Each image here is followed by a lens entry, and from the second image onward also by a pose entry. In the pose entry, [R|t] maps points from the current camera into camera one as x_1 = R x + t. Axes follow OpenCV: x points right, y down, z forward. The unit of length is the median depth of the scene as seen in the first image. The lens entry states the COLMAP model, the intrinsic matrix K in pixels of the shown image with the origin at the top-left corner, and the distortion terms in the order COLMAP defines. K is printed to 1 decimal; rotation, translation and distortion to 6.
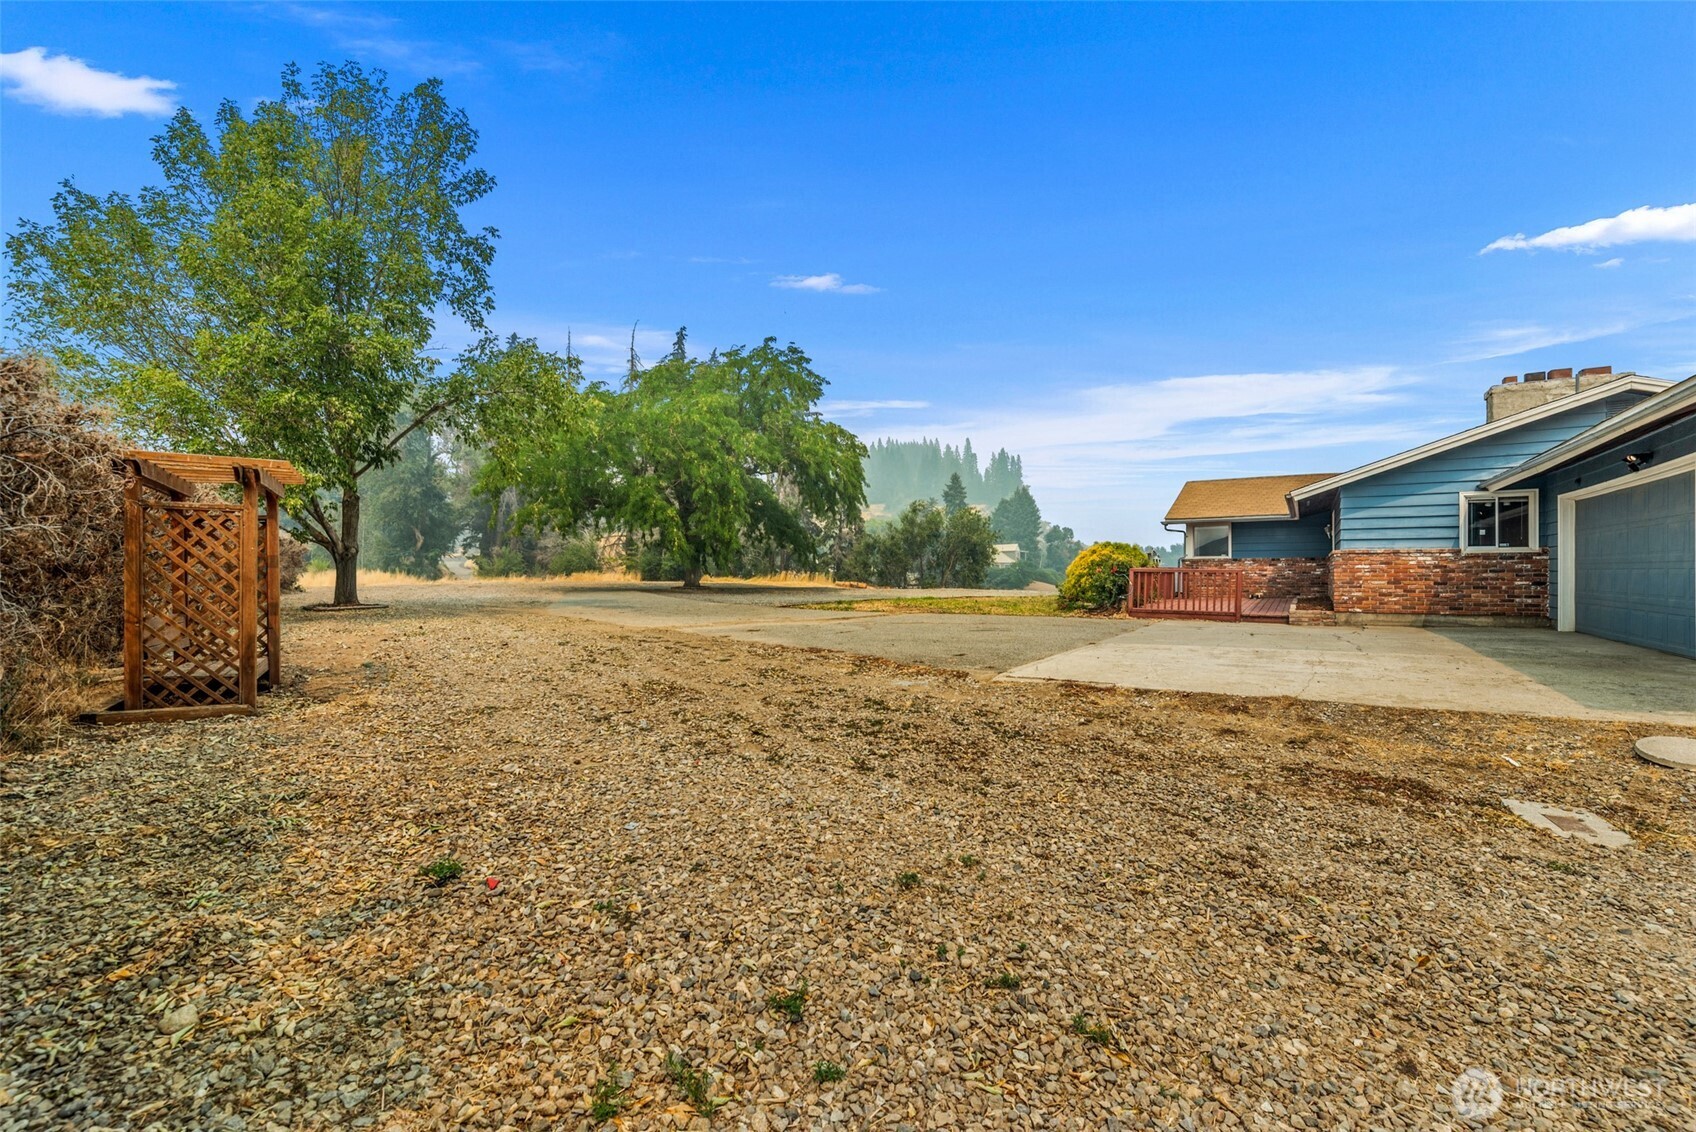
lens RADIAL K [[749.9, 0, 820.7], [0, 749.9, 566.8], [0, 0, 1]] dist [0.021450, -0.000006]
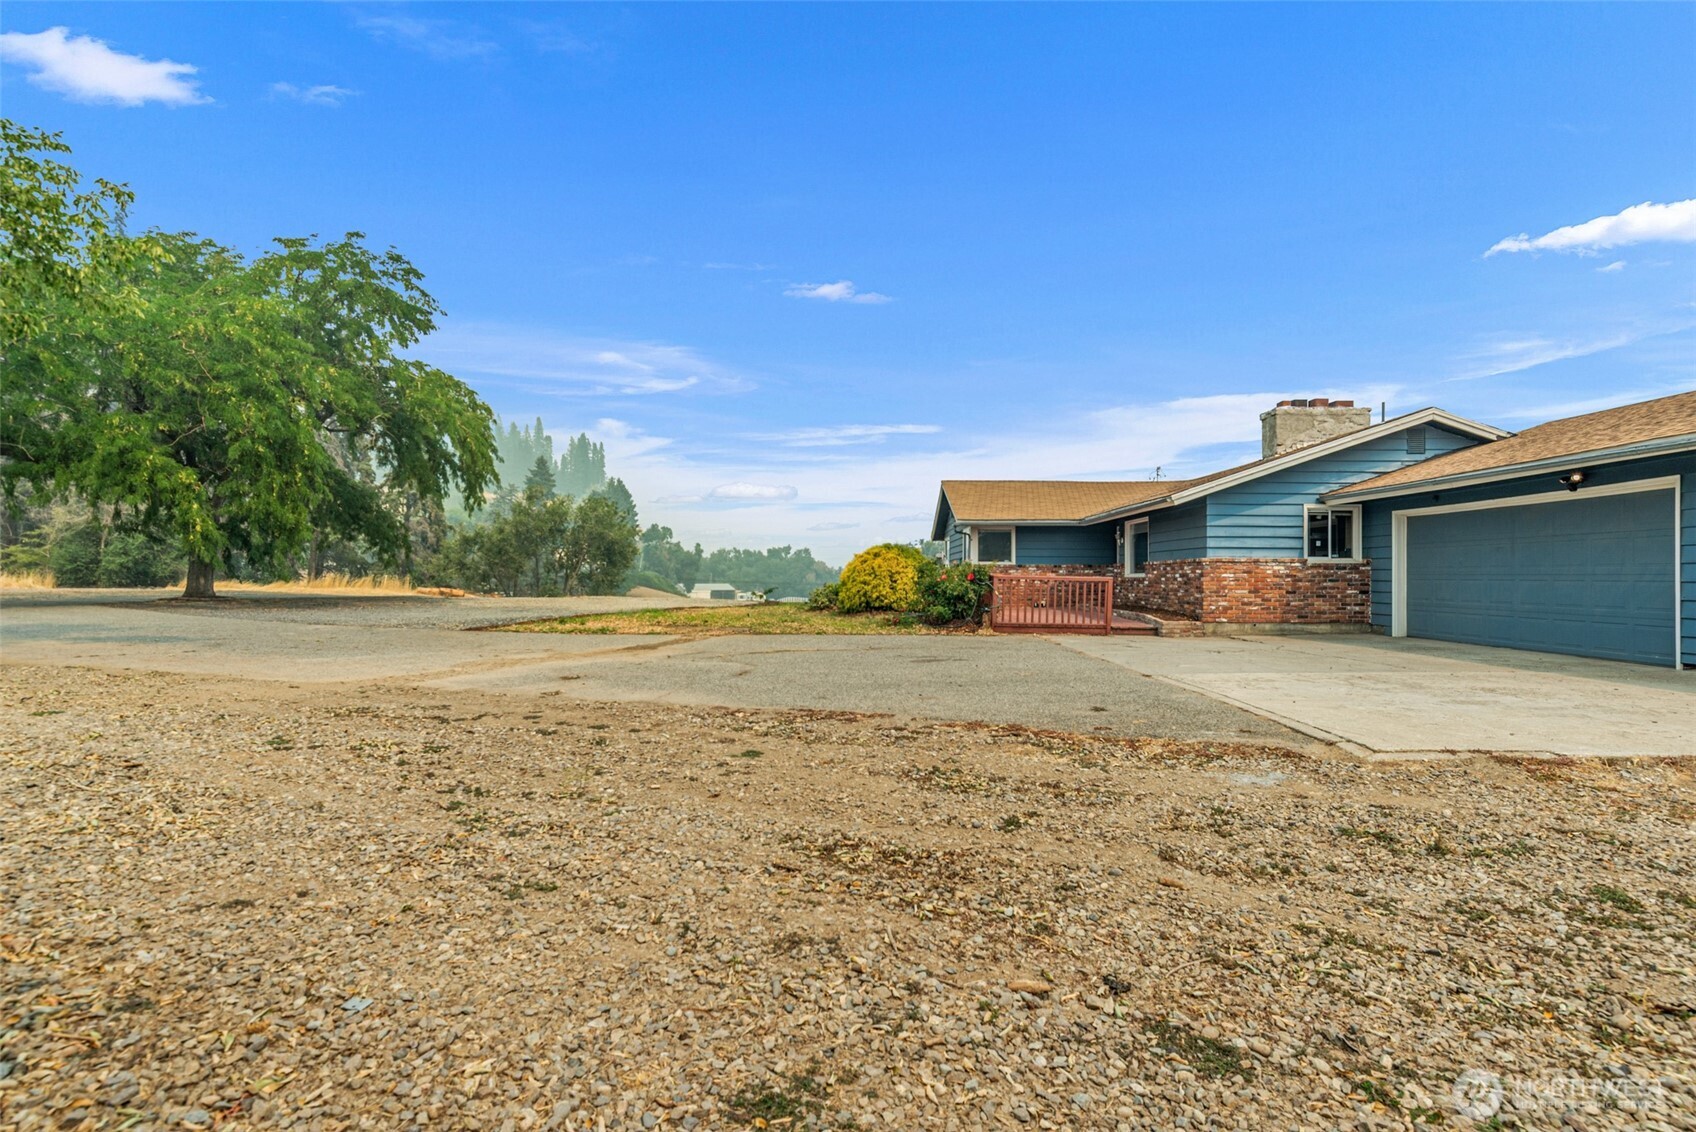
lens RADIAL K [[837.5, 0, 854.5], [0, 837.5, 571.2], [0, 0, 1]] dist [0.002897, -0.000262]
pose [[0.846192, 0.007799, 0.532821, -0.186475], [-0.008949, 0.999960, -0.000424, -0.000622], [-0.532802, -0.004410, 0.846228, 0.239095]]
